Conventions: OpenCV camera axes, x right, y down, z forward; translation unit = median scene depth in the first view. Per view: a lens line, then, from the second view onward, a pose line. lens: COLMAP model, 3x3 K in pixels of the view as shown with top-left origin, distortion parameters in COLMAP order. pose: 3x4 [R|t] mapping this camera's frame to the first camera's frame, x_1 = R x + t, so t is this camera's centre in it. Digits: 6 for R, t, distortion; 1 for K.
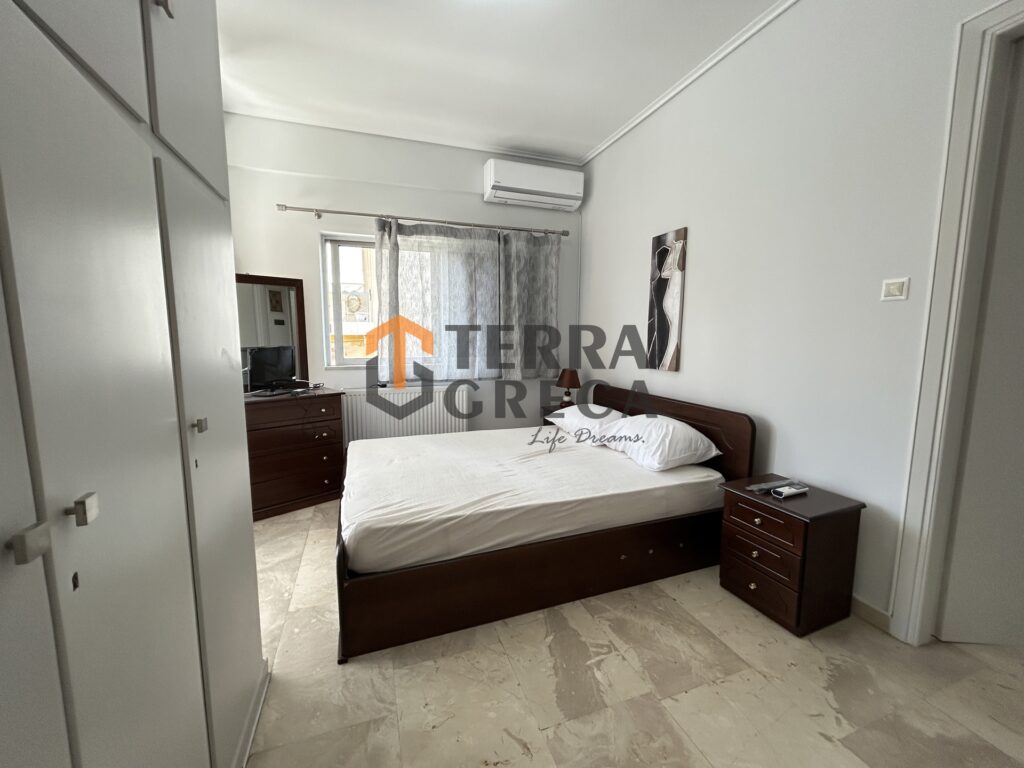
lens RADIAL K [[410.5, 0, 509.3], [0, 410.5, 383.2], [0, 0, 1]] dist [-0.002330, 0.000442]
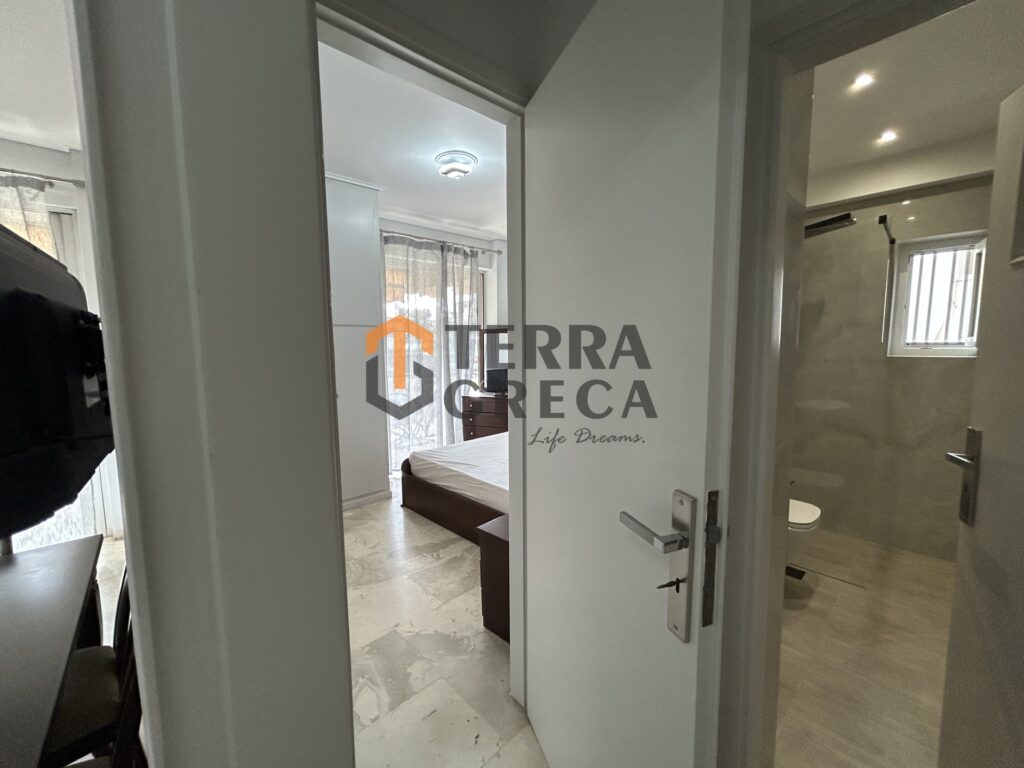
lens RADIAL K [[418.4, 0, 512.0], [0, 418.4, 384.0], [0, 0, 1]] dist [0.000572, 0.000458]
pose [[0.400623, 0.084615, -0.912327, 1.563244], [-0.095606, 0.994152, 0.050221, -0.164076], [0.911241, 0.067105, 0.406370, 0.421896]]
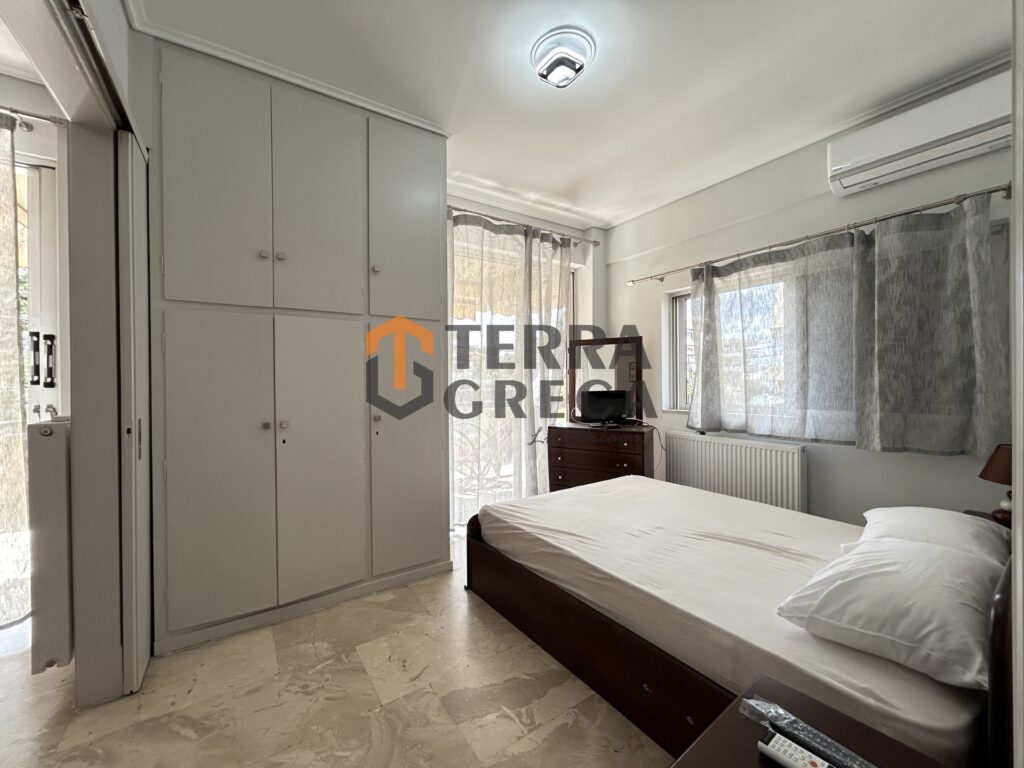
lens RADIAL K [[410.5, 0, 509.3], [0, 410.5, 383.2], [0, 0, 1]] dist [-0.002330, 0.000442]
pose [[0.247924, -0.001567, -0.968778, 0.907532], [-0.104425, 0.994129, -0.028332, -0.061179], [0.963135, 0.108189, 0.246305, 0.528955]]
